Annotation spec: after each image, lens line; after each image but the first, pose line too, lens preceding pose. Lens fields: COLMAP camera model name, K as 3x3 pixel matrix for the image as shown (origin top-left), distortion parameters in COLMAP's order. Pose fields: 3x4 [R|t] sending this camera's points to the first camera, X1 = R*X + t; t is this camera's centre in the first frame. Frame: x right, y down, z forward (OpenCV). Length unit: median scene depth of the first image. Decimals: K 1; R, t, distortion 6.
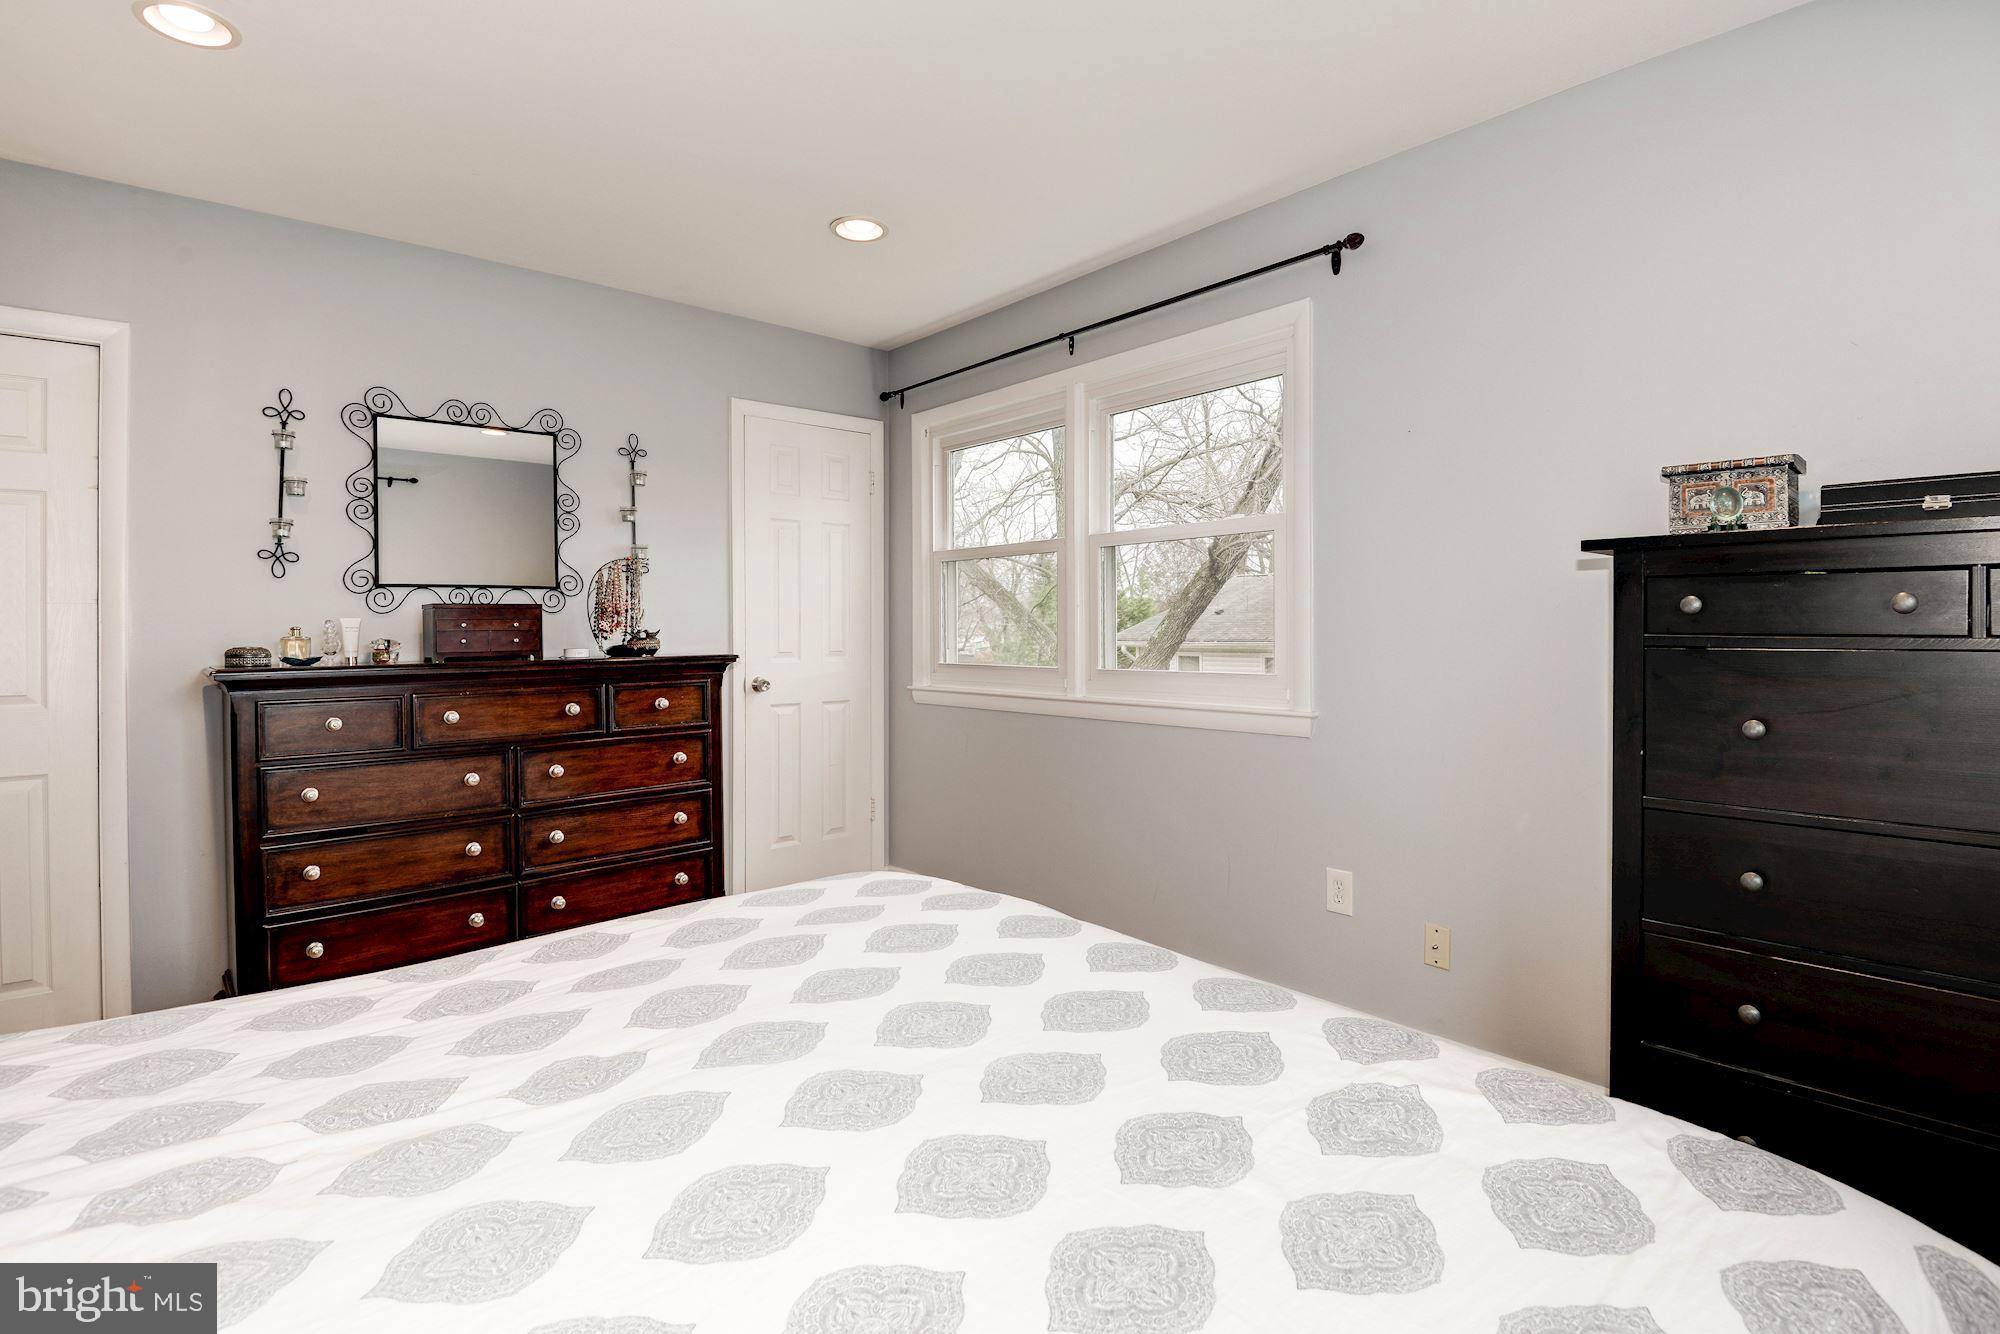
lens RADIAL K [[947.2, 0, 995.6], [0, 947.2, 636.9], [0, 0, 1]] dist [-0.031036, -0.003063]
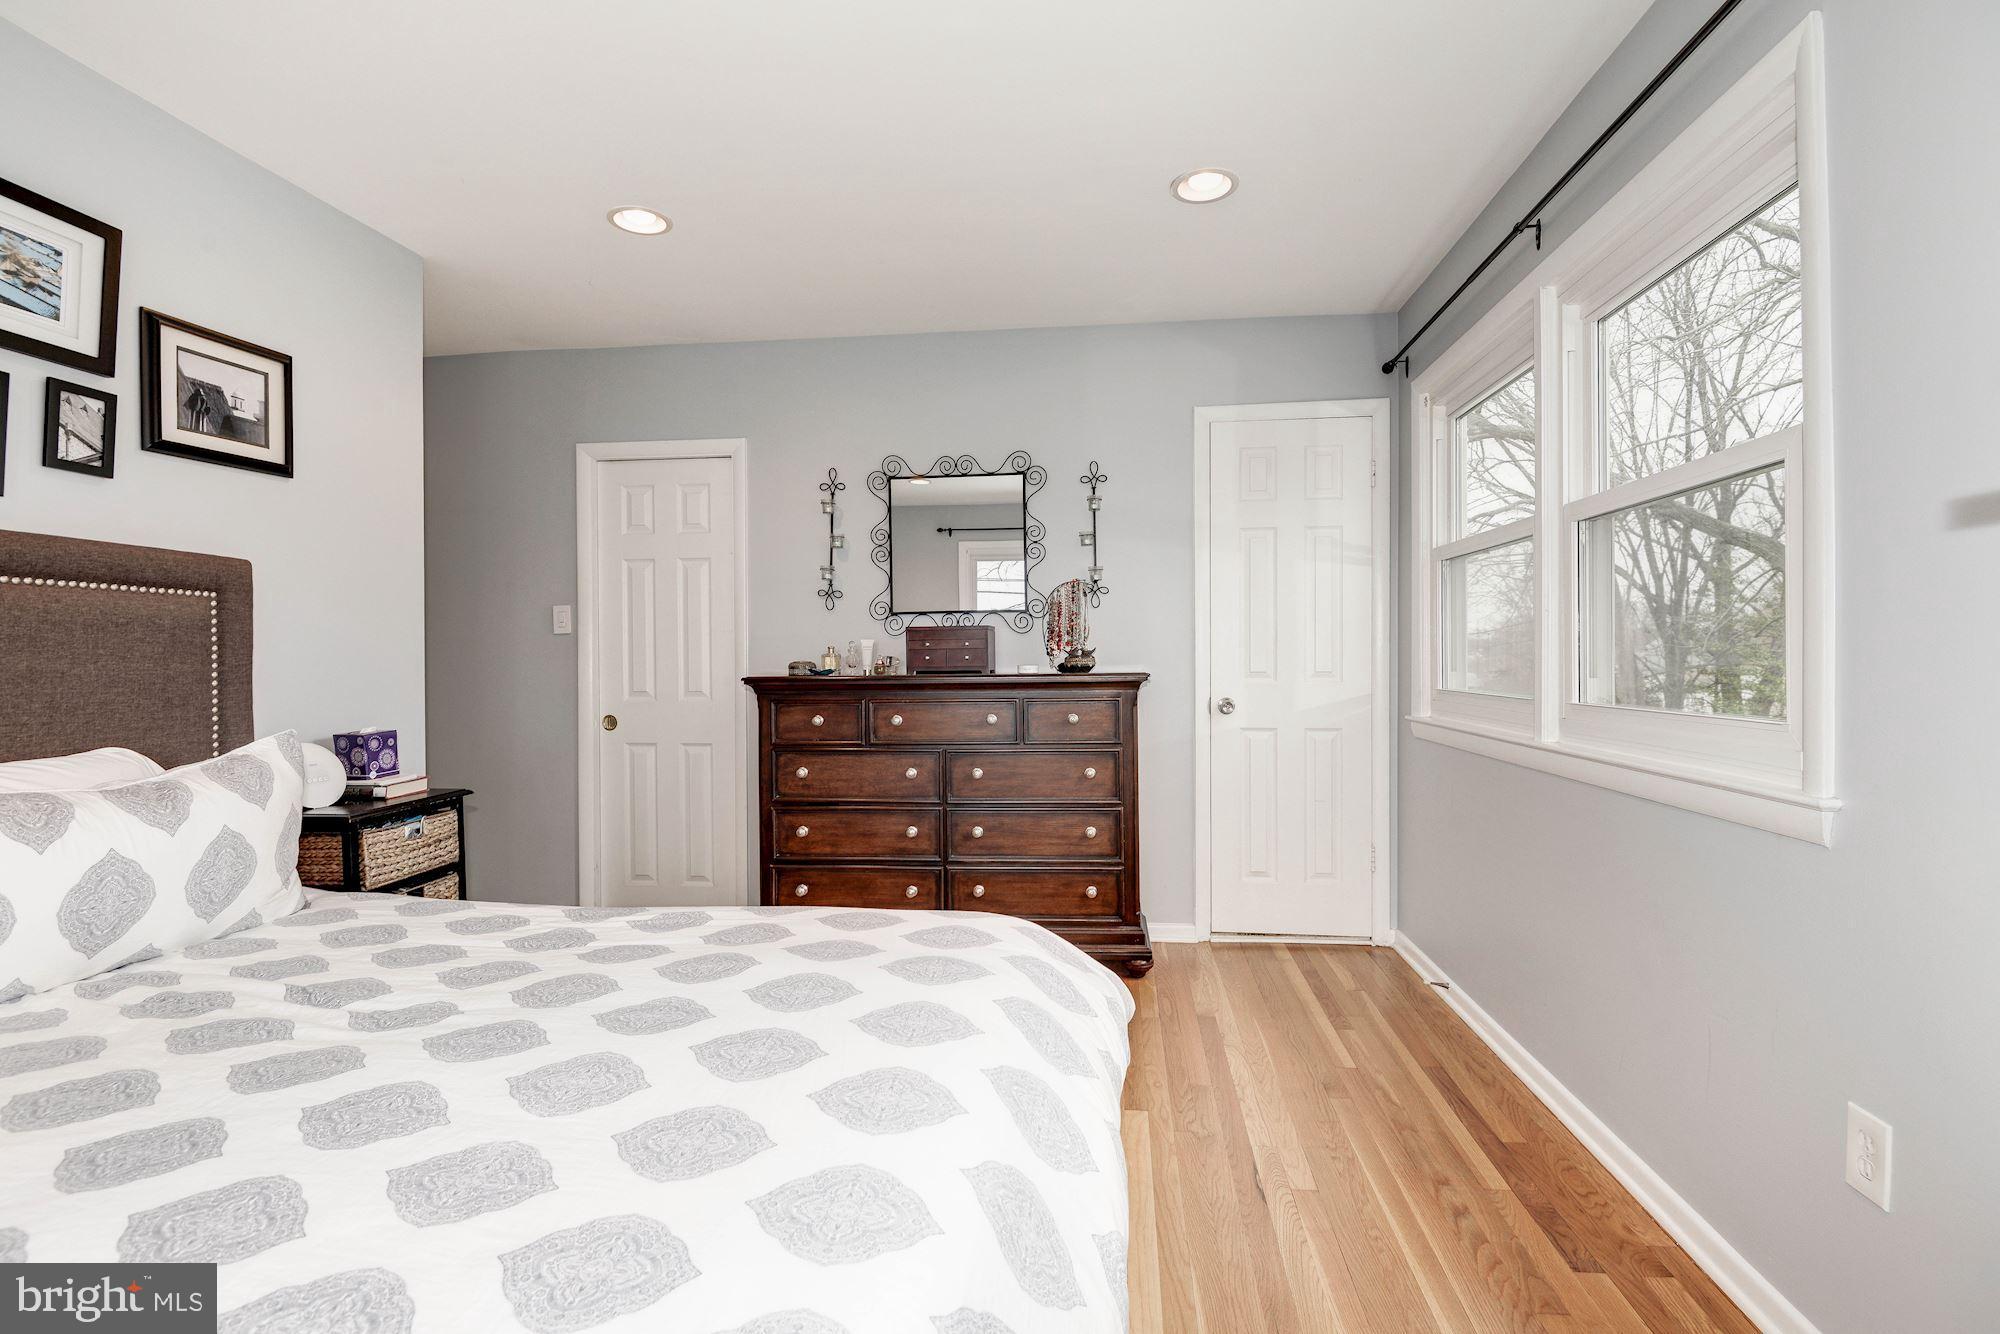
lens RADIAL K [[902.0, 0, 1002.7], [0, 902.0, 659.5], [0, 0, 1]] dist [-0.002044, -0.000925]
pose [[0.667644, 0.007118, -0.744447, 0.347721], [-0.002531, 0.999970, 0.007291, -0.001860], [0.744476, -0.002984, 0.667642, 0.294152]]
